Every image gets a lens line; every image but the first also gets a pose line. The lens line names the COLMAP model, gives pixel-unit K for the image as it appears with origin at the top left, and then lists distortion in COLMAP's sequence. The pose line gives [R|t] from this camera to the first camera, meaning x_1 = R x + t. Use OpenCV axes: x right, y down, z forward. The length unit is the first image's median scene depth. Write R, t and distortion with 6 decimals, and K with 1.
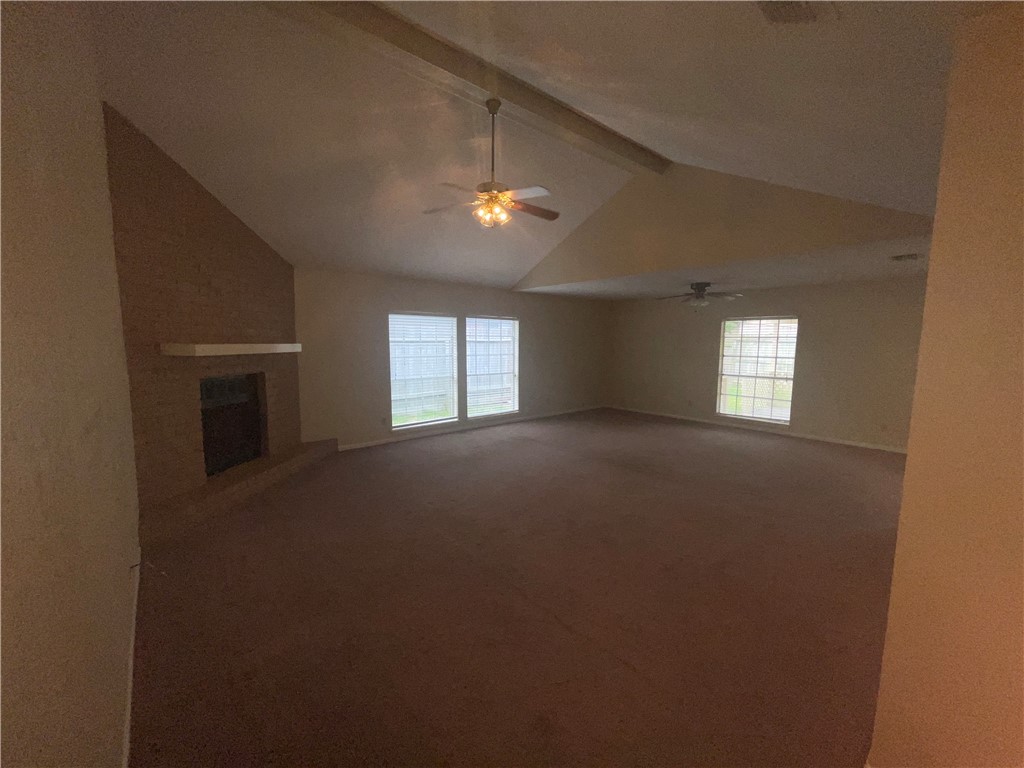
lens RADIAL K [[414.3, 0, 510.7], [0, 414.3, 386.9], [0, 0, 1]] dist [-0.000434, 0.000023]
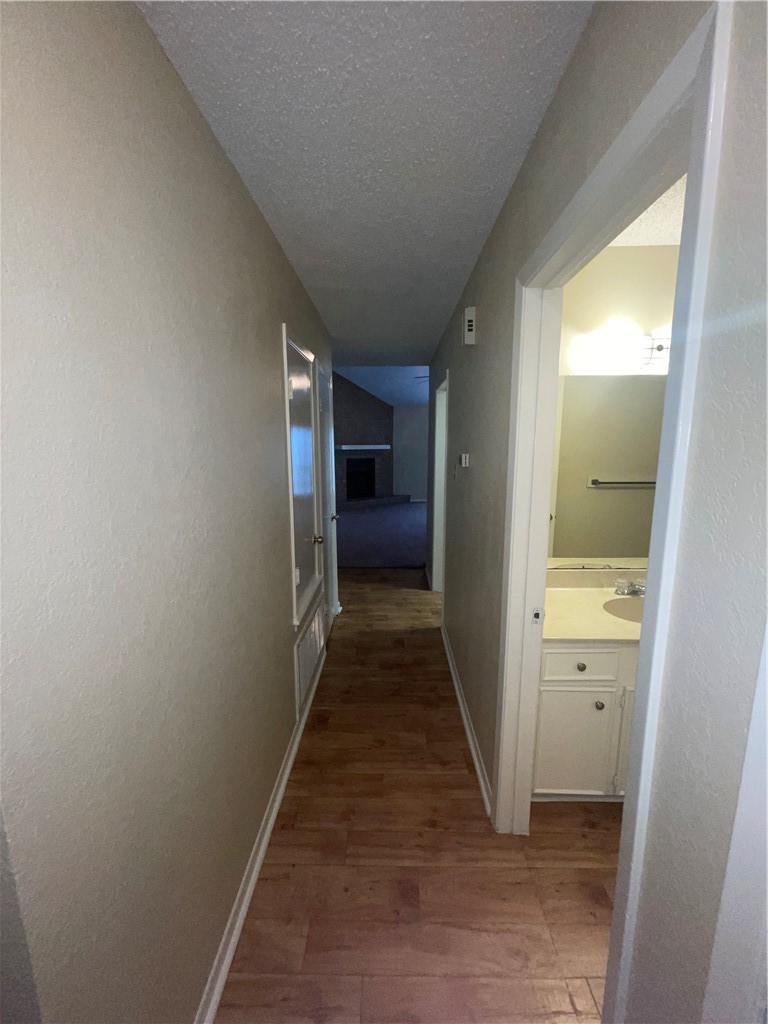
lens RADIAL K [[414.3, 0, 384.3], [0, 414.3, 510.9], [0, 0, 1]] dist [-0.000434, 0.000023]
pose [[0.734184, 0.099271, -0.671655, 0.717856], [-0.065622, 0.994997, 0.075330, 0.055998], [0.675772, -0.011231, 0.737025, -0.447926]]
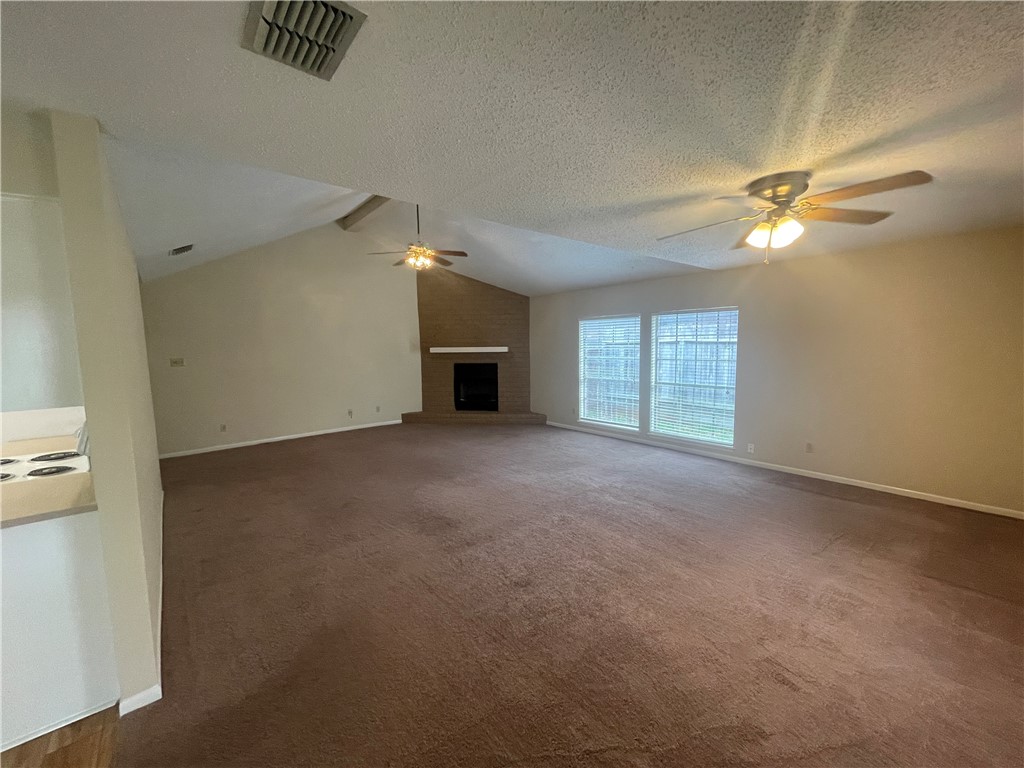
lens RADIAL K [[414.3, 0, 510.4], [0, 414.3, 385.6], [0, 0, 1]] dist [-0.000434, 0.000023]
pose [[-0.040808, 0.095385, -0.994604, 0.877941], [-0.094268, 0.990625, 0.098872, -0.090407], [0.994710, 0.097794, -0.031434, 0.843656]]
